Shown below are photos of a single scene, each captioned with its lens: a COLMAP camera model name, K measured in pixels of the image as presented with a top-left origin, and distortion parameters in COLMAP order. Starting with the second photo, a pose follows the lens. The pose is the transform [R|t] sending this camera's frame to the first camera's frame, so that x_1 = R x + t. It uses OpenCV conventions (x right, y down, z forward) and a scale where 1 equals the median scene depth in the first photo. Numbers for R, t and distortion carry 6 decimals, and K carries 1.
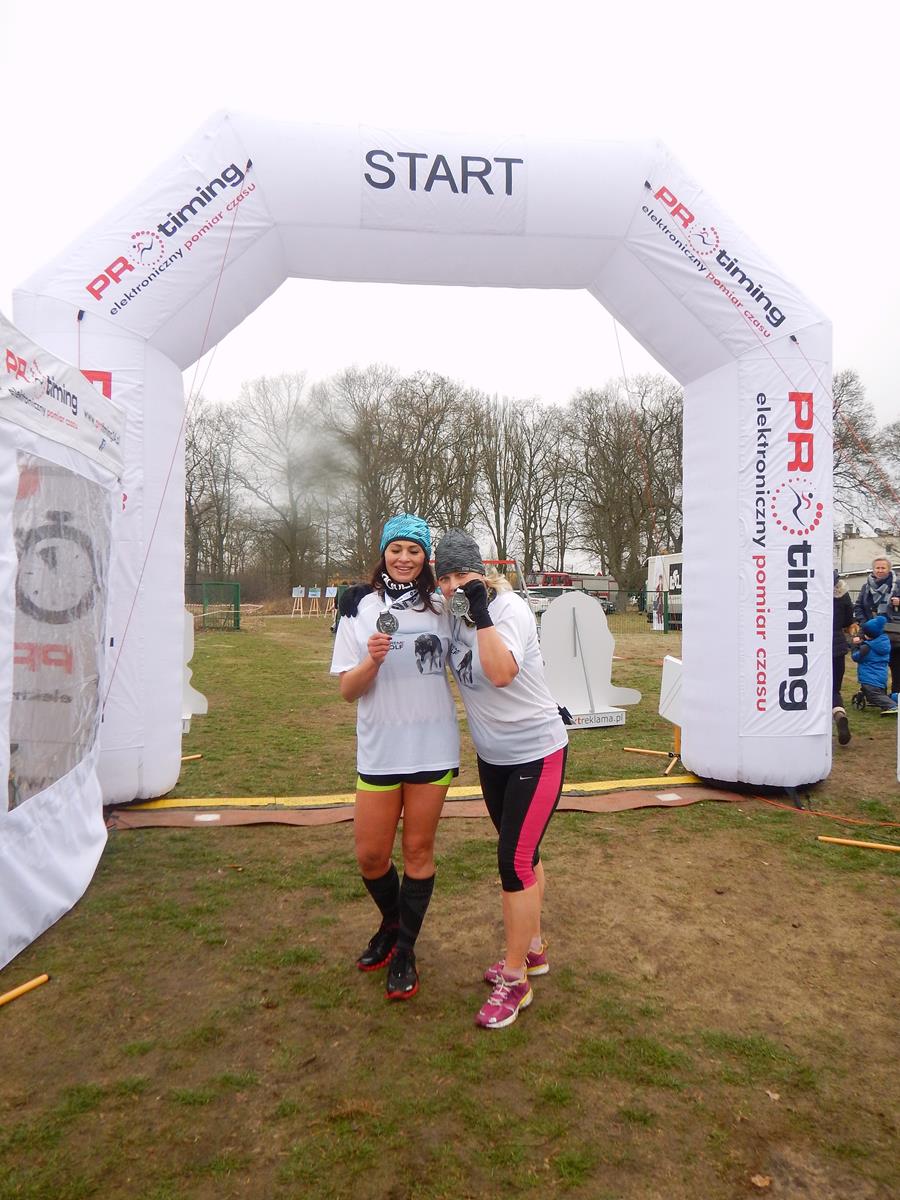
lens RADIAL K [[920.2, 0, 473.1], [0, 920.2, 581.7], [0, 0, 1]] dist [-0.006438, -0.005995]
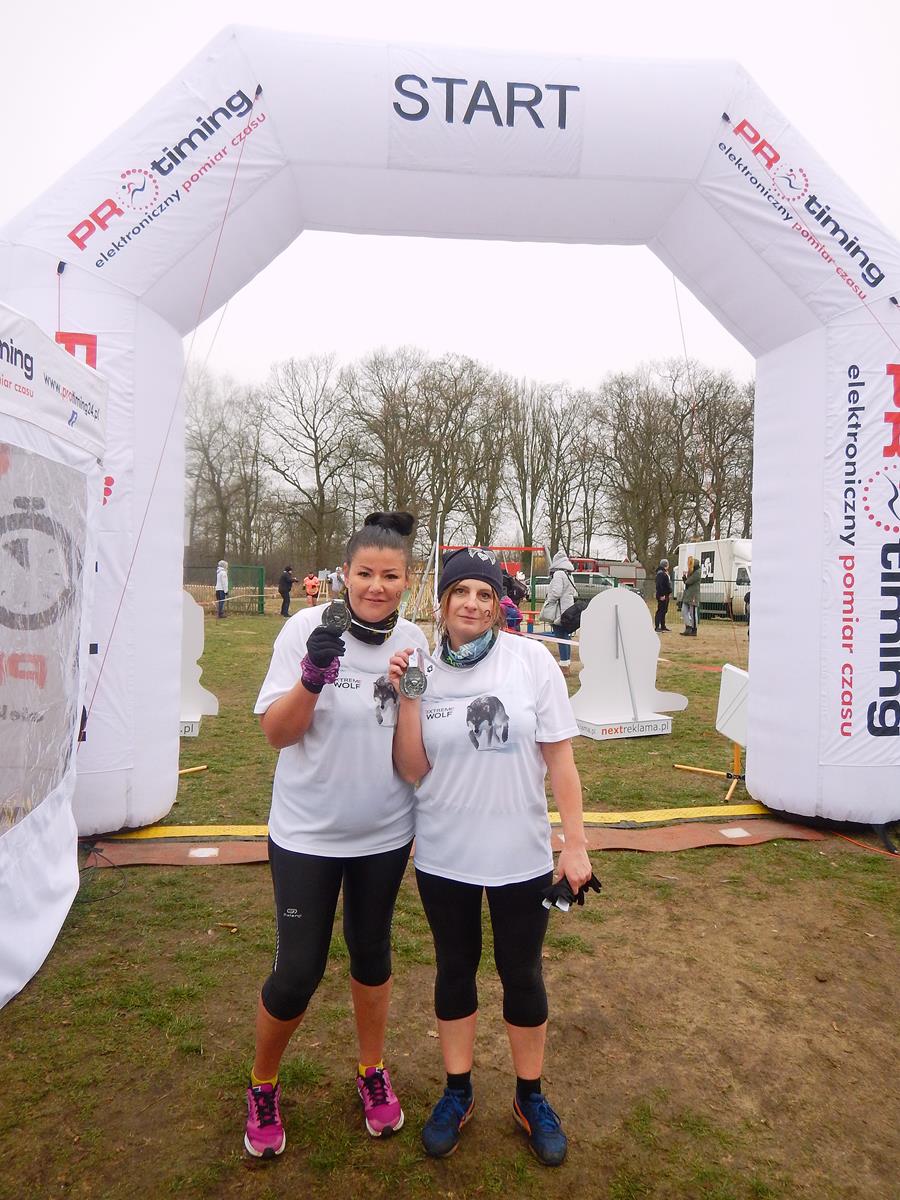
lens RADIAL K [[917.6, 0, 465.3], [0, 917.6, 586.4], [0, 0, 1]] dist [0.009569, -0.003023]
pose [[0.999257, 0.013656, -0.036030, -0.013561], [-0.012843, 0.999659, 0.022722, -0.014867], [0.036328, -0.022242, 0.999092, 0.131925]]
